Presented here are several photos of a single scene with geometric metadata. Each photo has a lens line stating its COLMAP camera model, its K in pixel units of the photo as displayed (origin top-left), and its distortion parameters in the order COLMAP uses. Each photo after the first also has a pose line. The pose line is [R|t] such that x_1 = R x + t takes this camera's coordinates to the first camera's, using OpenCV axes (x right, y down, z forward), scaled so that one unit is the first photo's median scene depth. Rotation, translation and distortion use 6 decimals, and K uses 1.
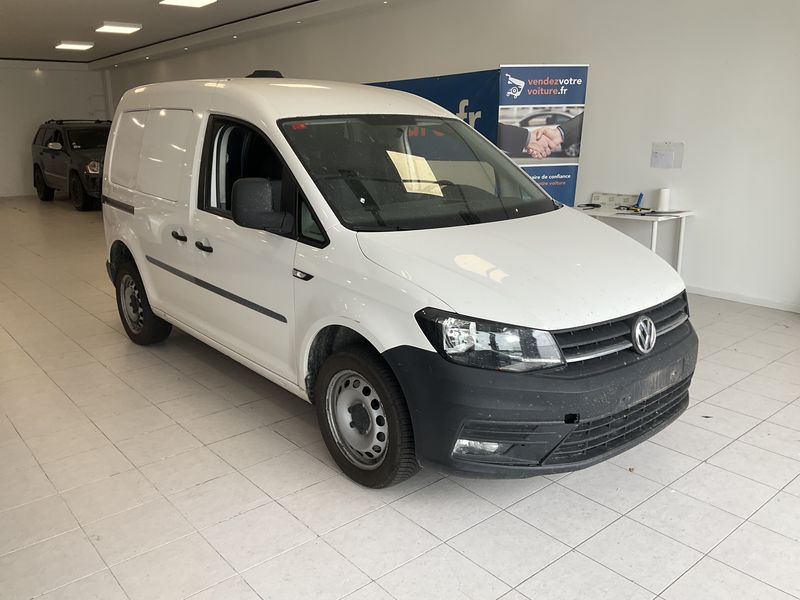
lens RADIAL K [[662.3, 0, 400.0], [0, 662.3, 300.0], [0, 0, 1]] dist [0.102455, -0.207956]
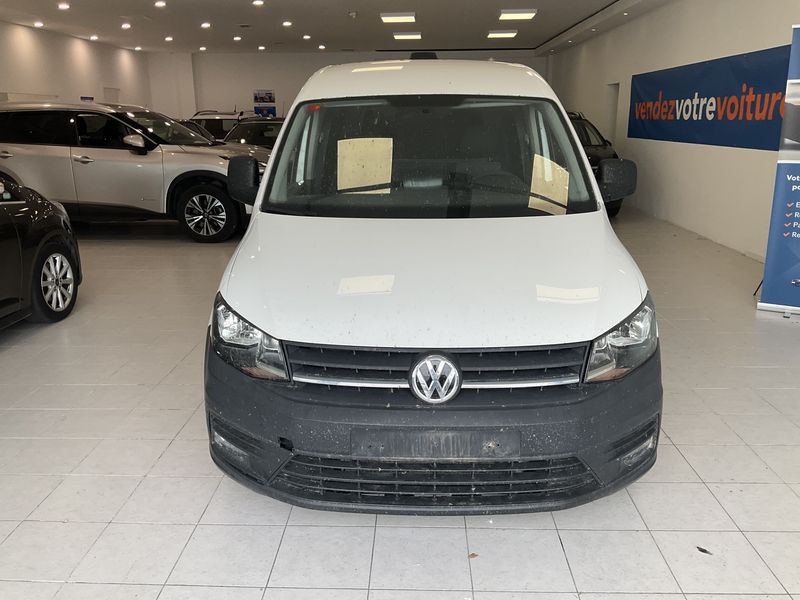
lens RADIAL K [[662.3, 0, 400.0], [0, 662.3, 300.0], [0, 0, 1]] dist [0.102455, -0.207956]
pose [[0.738691, 0.180155, -0.649522, 0.804910], [-0.165654, 0.982588, 0.084140, -0.093889], [0.653371, 0.045442, 0.755673, 0.387375]]
